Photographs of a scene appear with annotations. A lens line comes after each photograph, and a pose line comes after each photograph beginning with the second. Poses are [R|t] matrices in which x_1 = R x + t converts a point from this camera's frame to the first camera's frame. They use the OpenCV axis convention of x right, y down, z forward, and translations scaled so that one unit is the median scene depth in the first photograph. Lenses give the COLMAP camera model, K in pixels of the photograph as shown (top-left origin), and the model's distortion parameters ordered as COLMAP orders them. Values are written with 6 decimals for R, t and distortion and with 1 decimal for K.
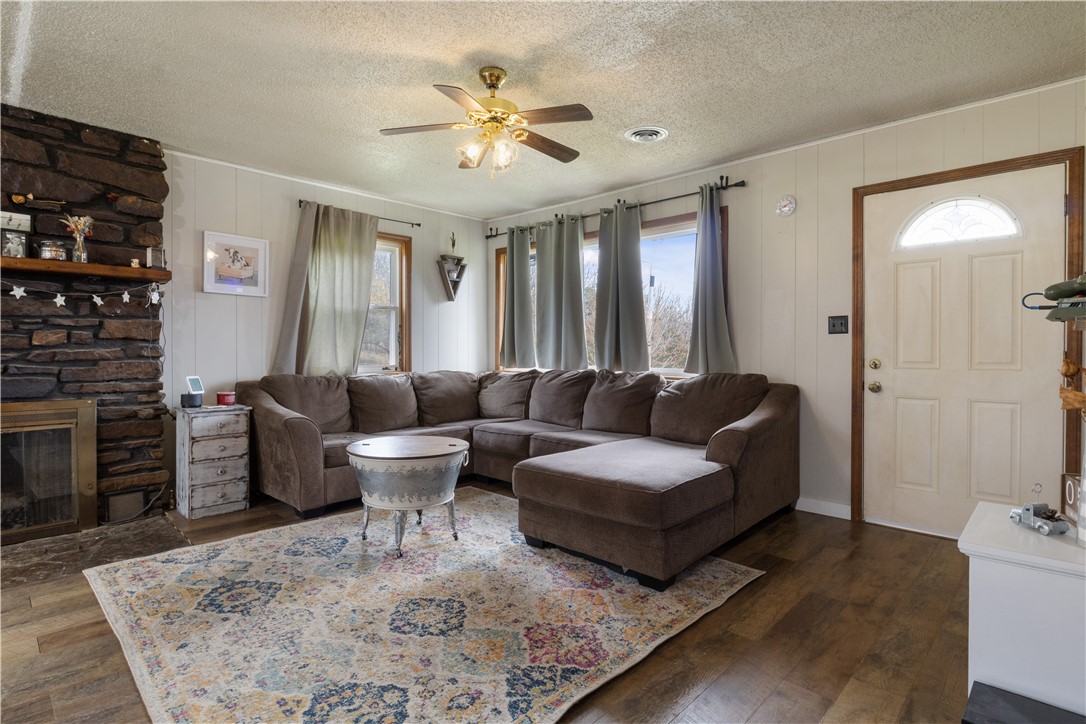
lens RADIAL K [[548.3, 0, 542.0], [0, 548.3, 355.1], [0, 0, 1]] dist [-0.010775, -0.000099]
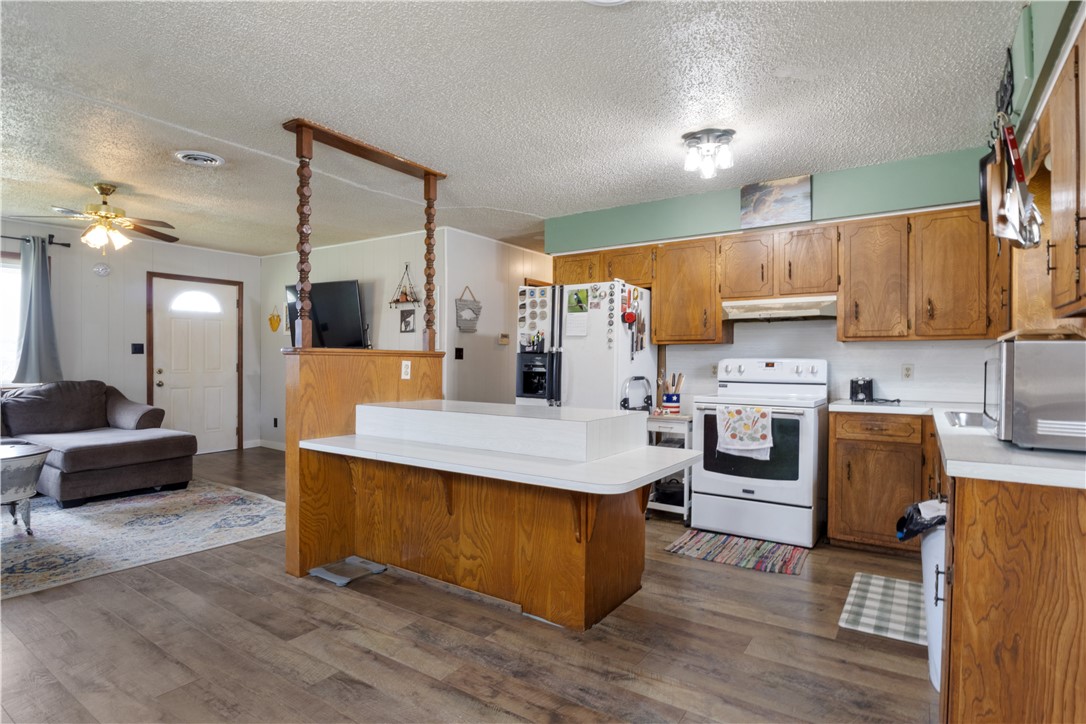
lens RADIAL K [[548.3, 0, 542.3], [0, 548.3, 361.4], [0, 0, 1]] dist [-0.010775, -0.000099]
pose [[-0.168319, -0.006925, 0.985708, -1.999287], [0.001938, 0.999971, 0.007356, -0.038957], [-0.985731, 0.003149, -0.168301, 0.063128]]
